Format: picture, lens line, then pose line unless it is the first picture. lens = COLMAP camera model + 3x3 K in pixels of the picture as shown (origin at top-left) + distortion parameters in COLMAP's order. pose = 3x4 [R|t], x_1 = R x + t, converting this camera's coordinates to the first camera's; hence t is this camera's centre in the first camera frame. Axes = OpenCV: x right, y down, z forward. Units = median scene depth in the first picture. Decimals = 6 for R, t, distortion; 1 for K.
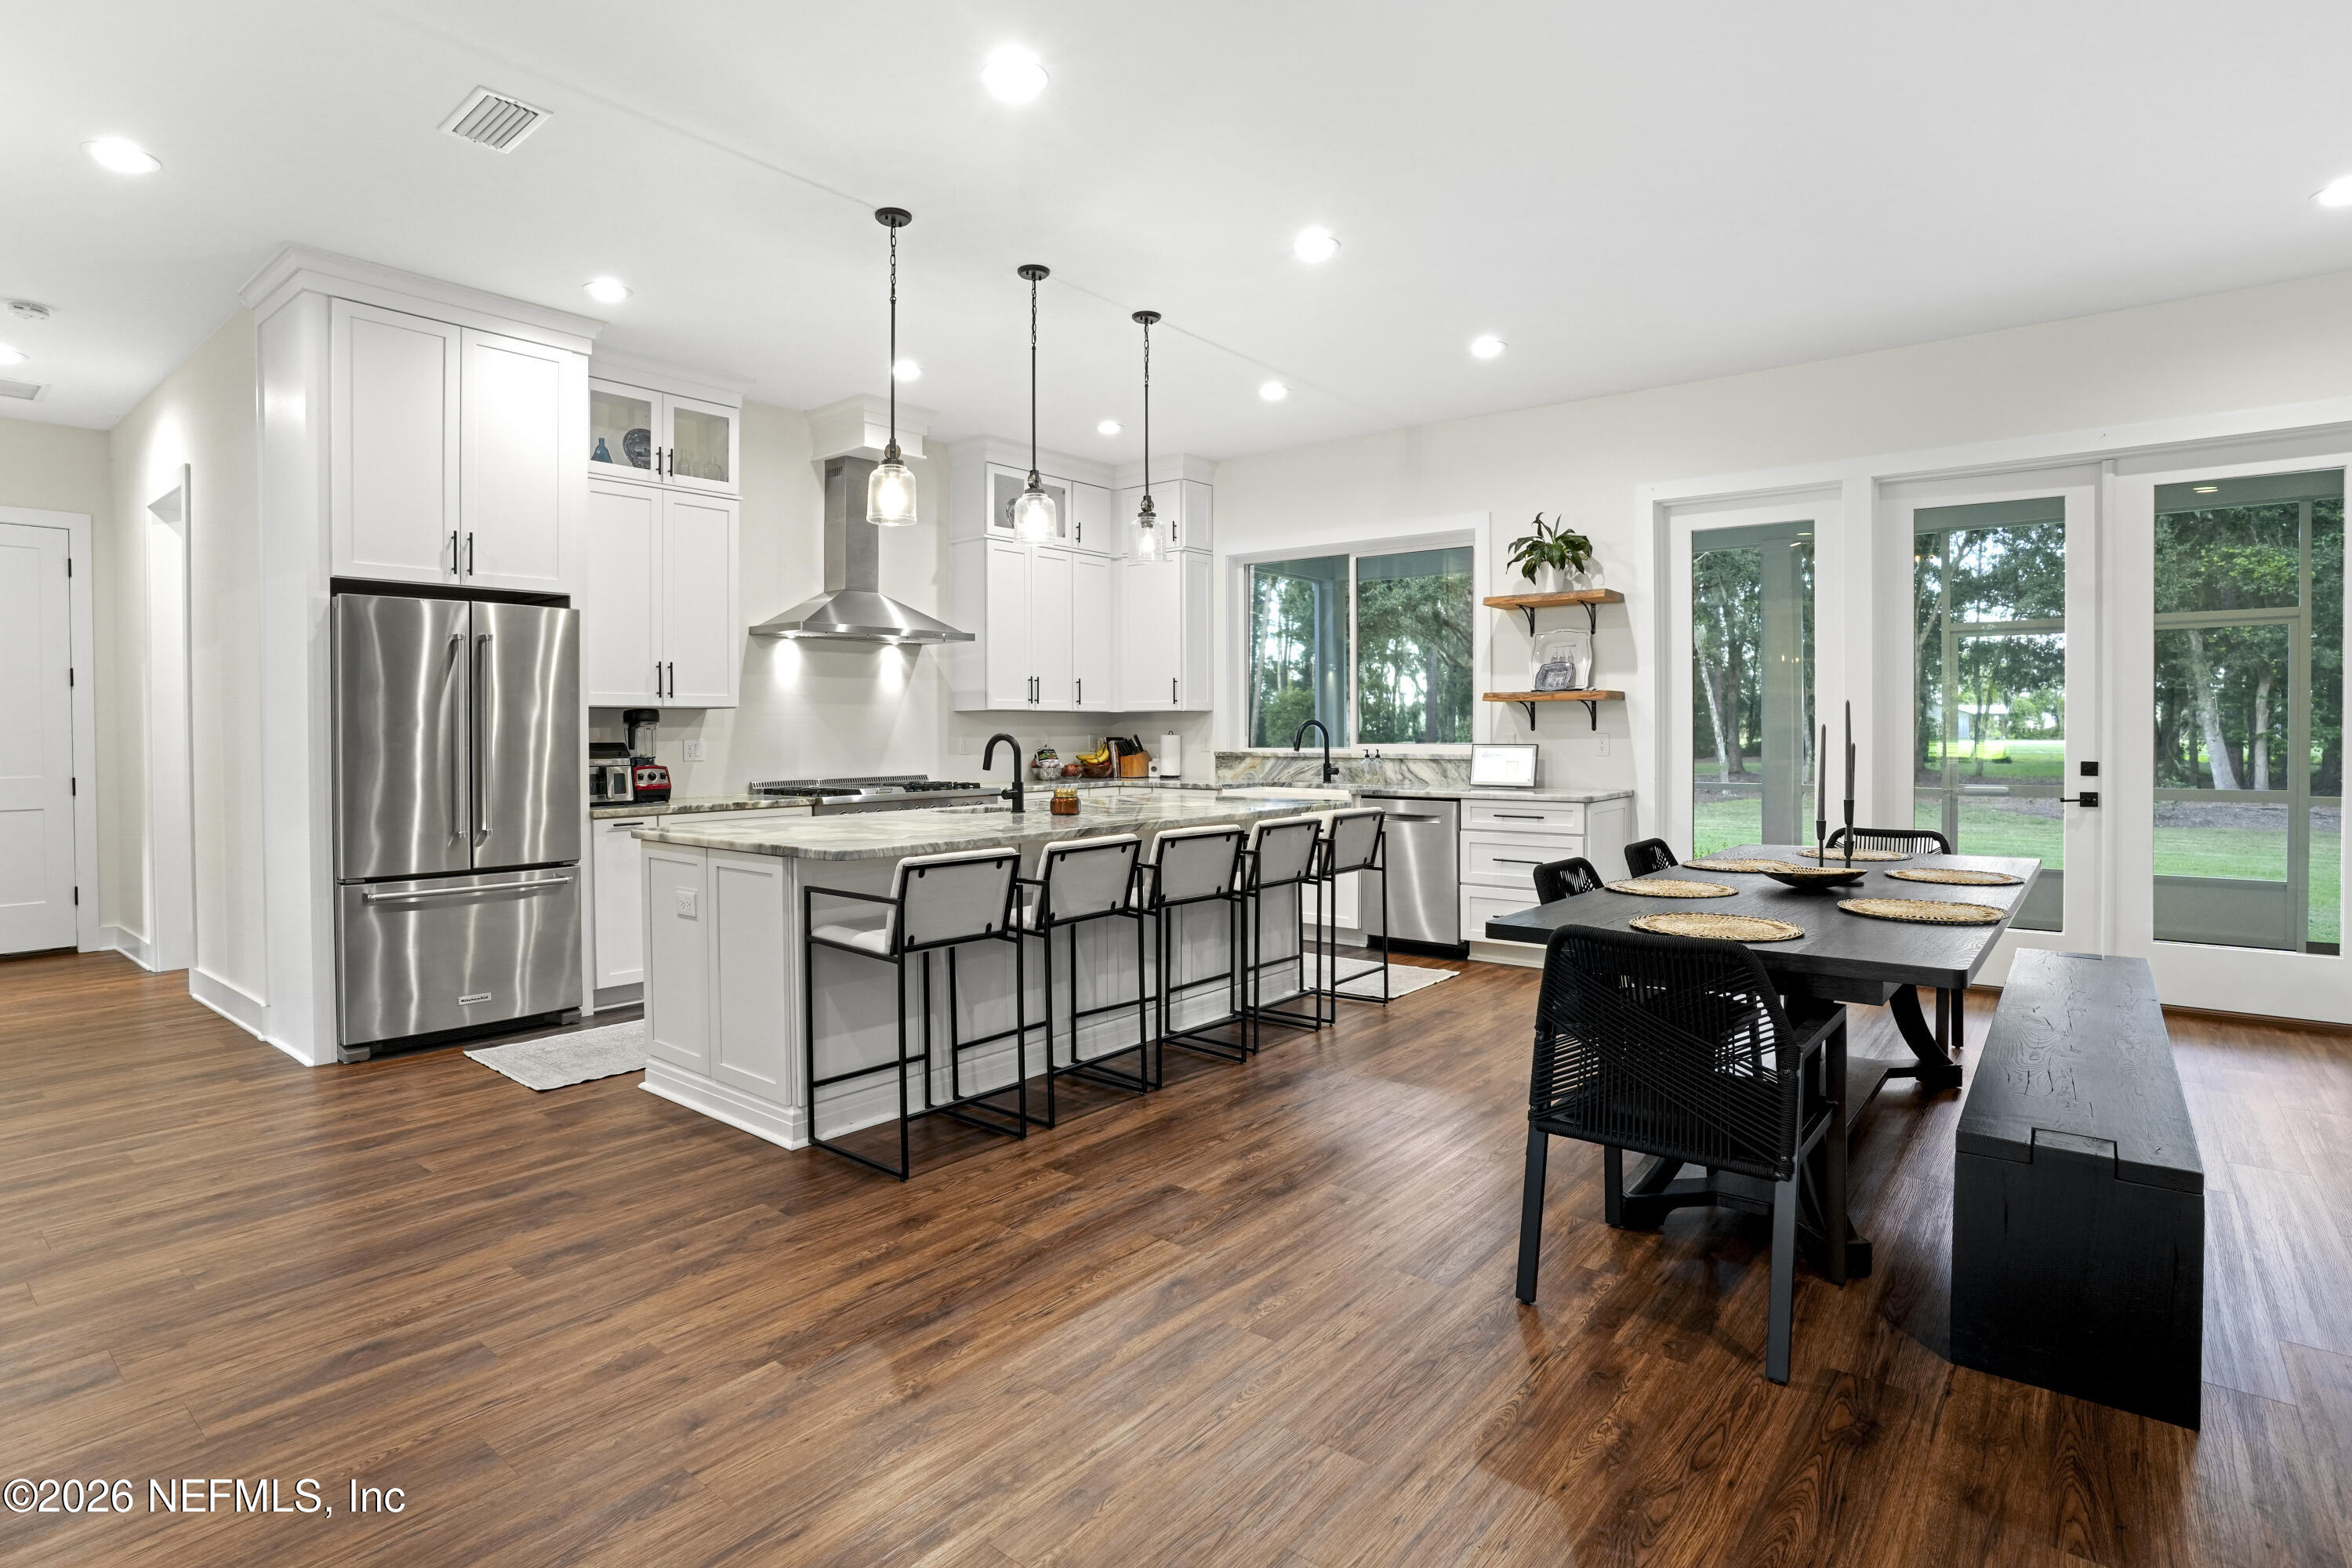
lens RADIAL K [[1153.8, 0, 1156.9], [0, 1153.8, 748.3], [0, 0, 1]] dist [-0.079933, 0.042177]
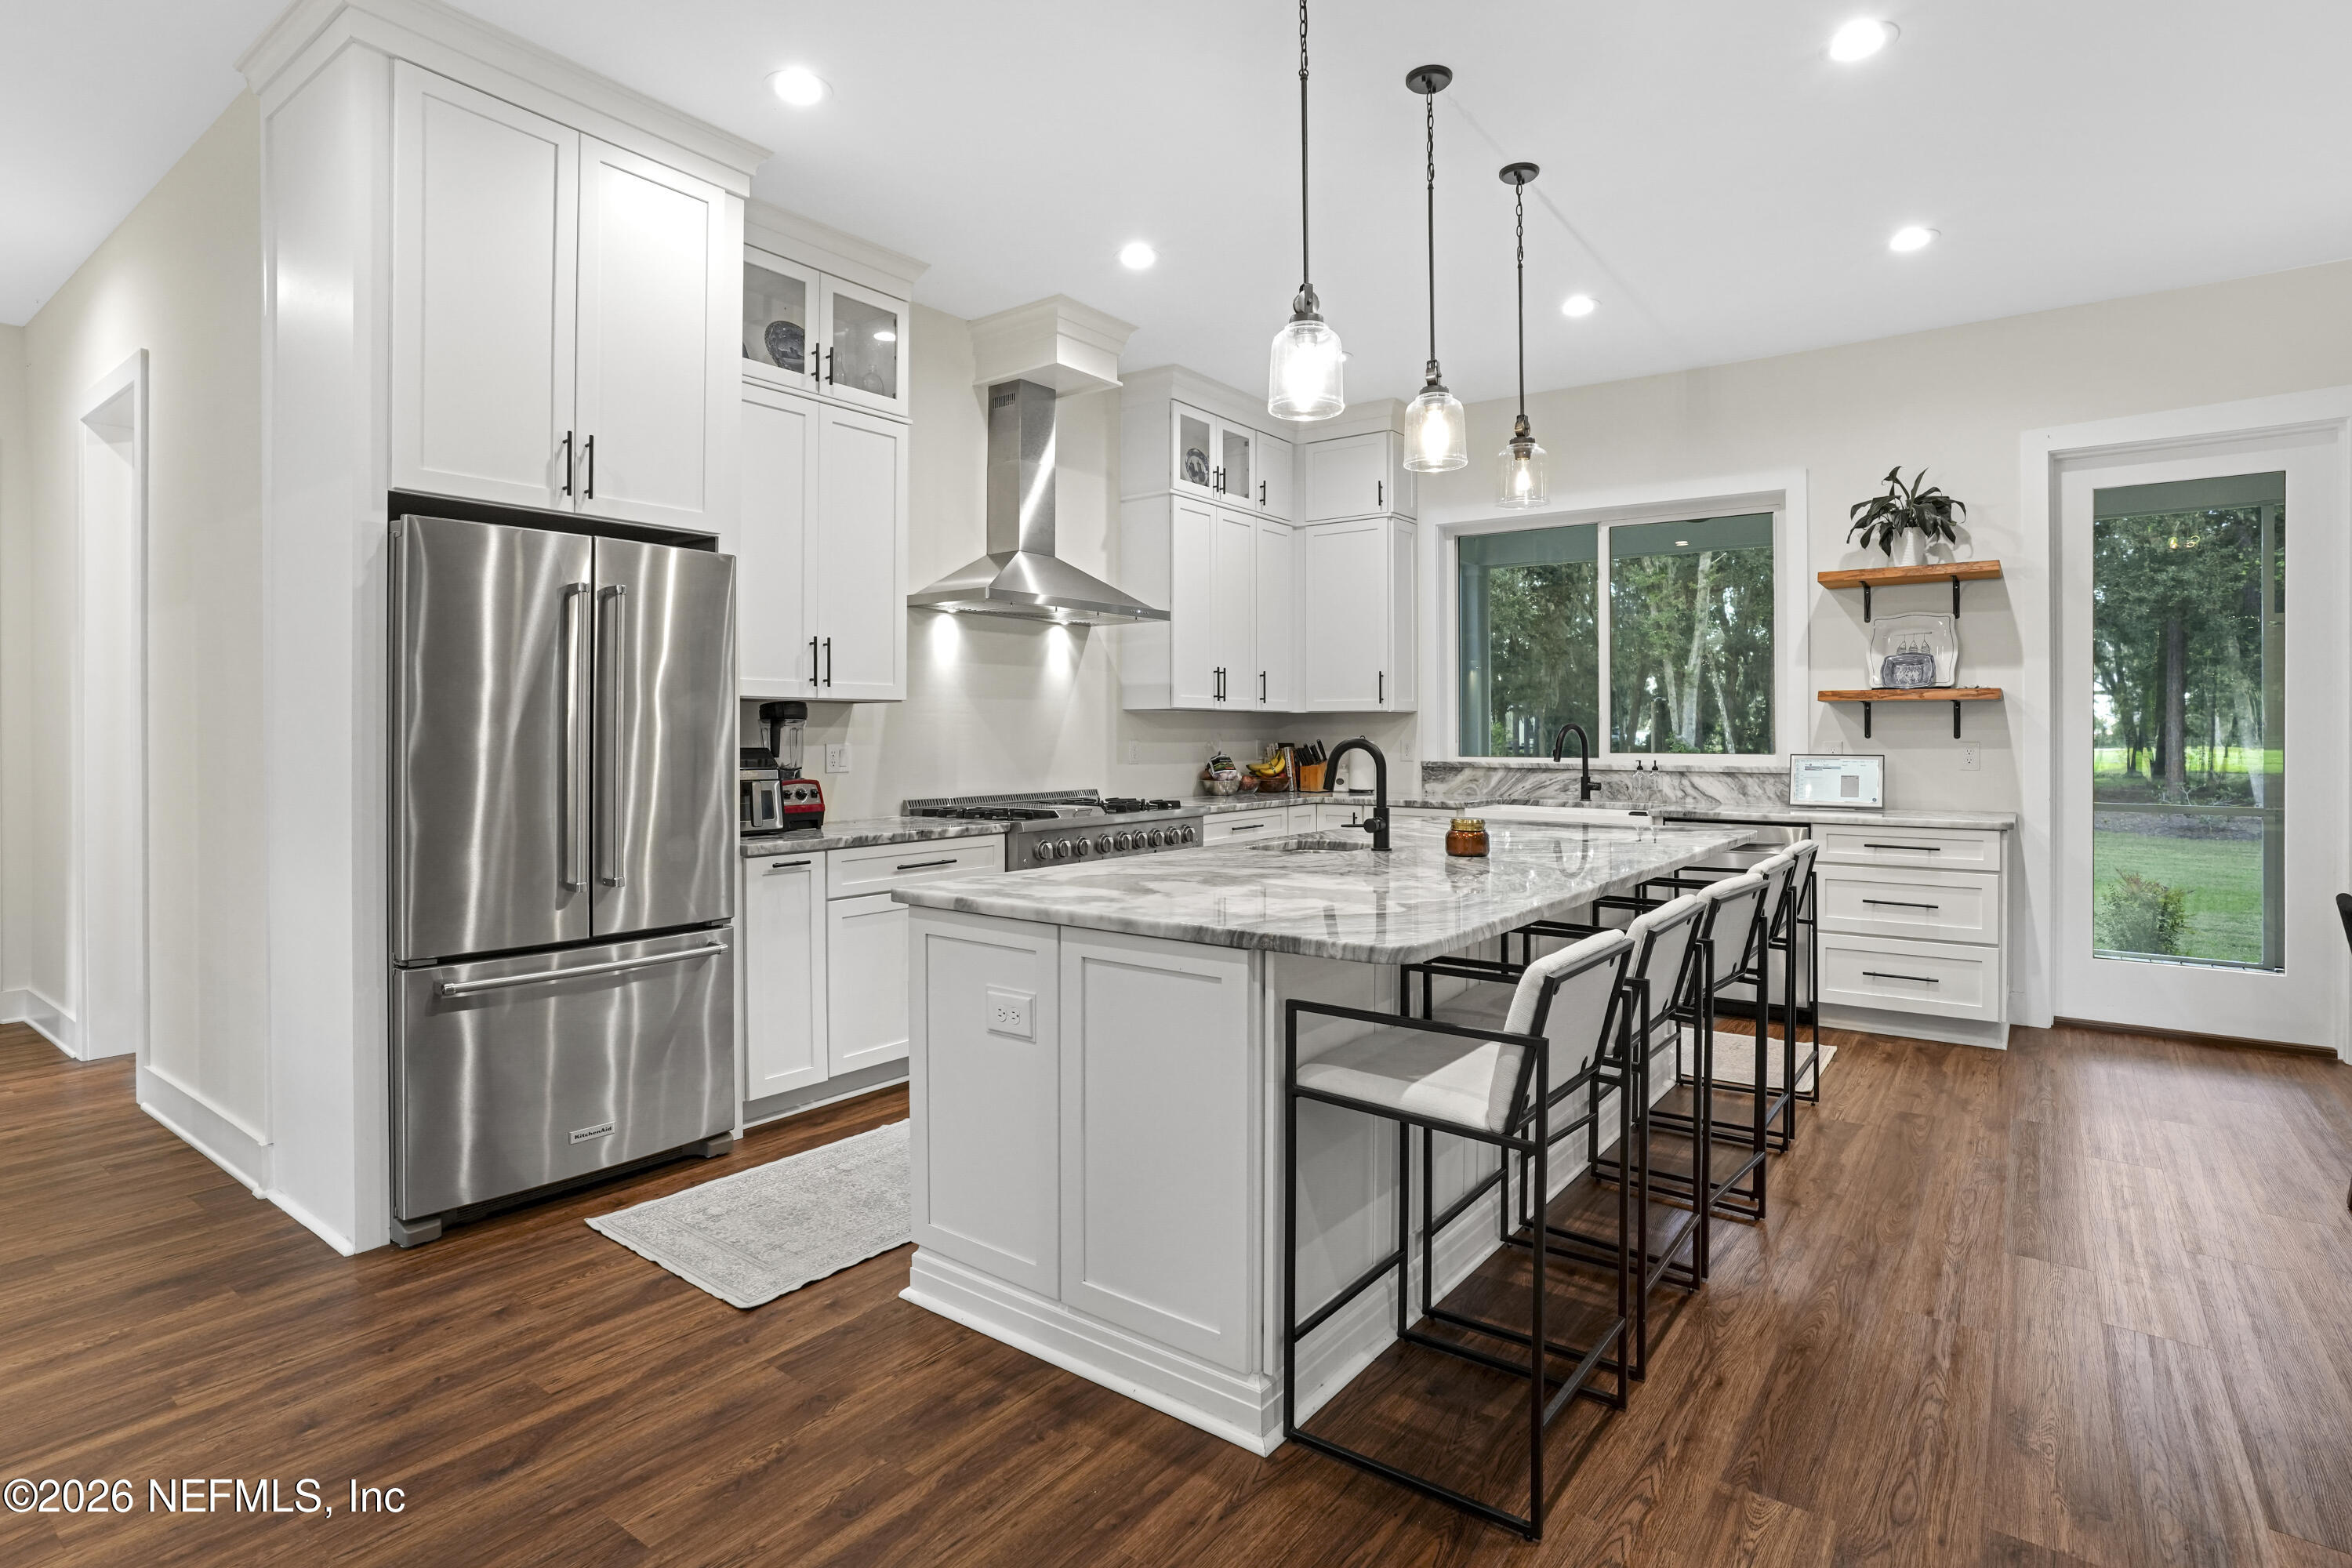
lens RADIAL K [[1199.4, 0, 1193.0], [0, 1199.4, 739.8], [0, 0, 1]] dist [-0.067545, 0.038171]
pose [[0.999396, 0.005760, 0.034277, -0.220897], [-0.005370, 0.999920, -0.011443, -0.002729], [-0.034341, 0.011252, 0.999347, 0.230272]]
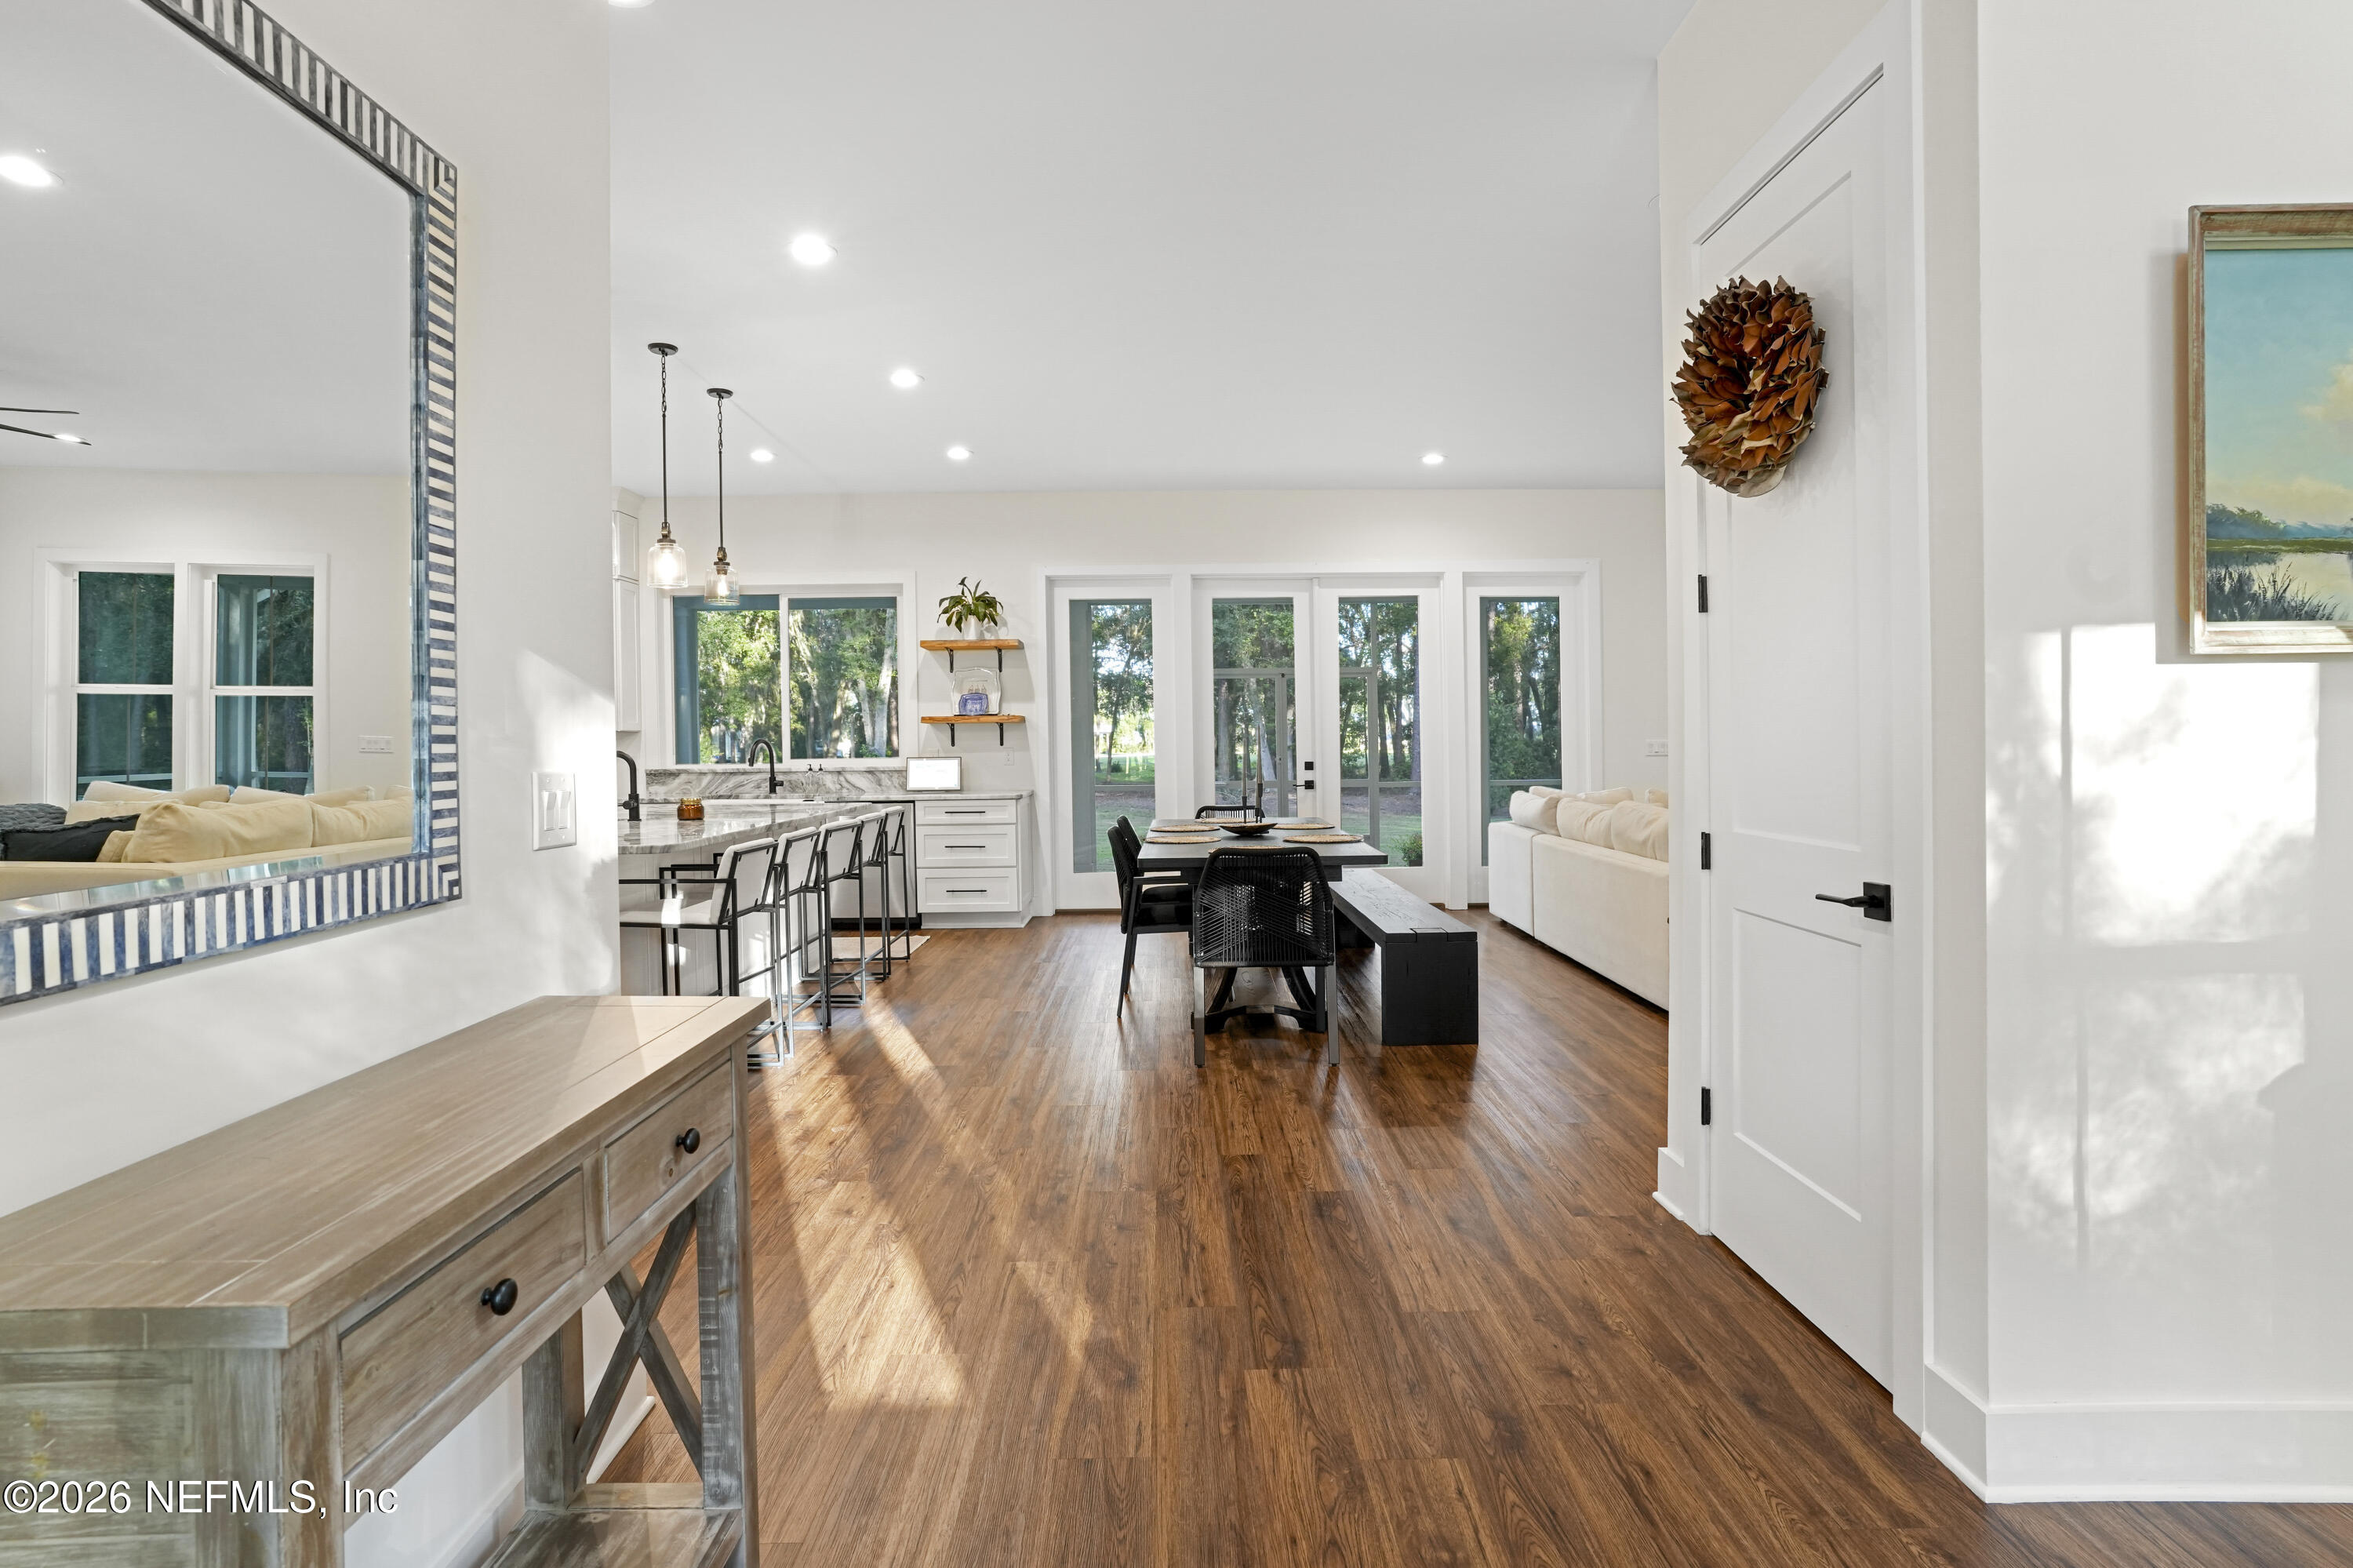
lens RADIAL K [[1123.5, 0, 1116.6], [0, 1123.5, 736.9], [0, 0, 1]] dist [0.002211, 0.029065]
pose [[0.804119, -0.002852, 0.594461, -0.334108], [0.019062, 0.999598, -0.020989, 0.004559], [-0.594163, 0.028209, 0.803850, -0.139558]]
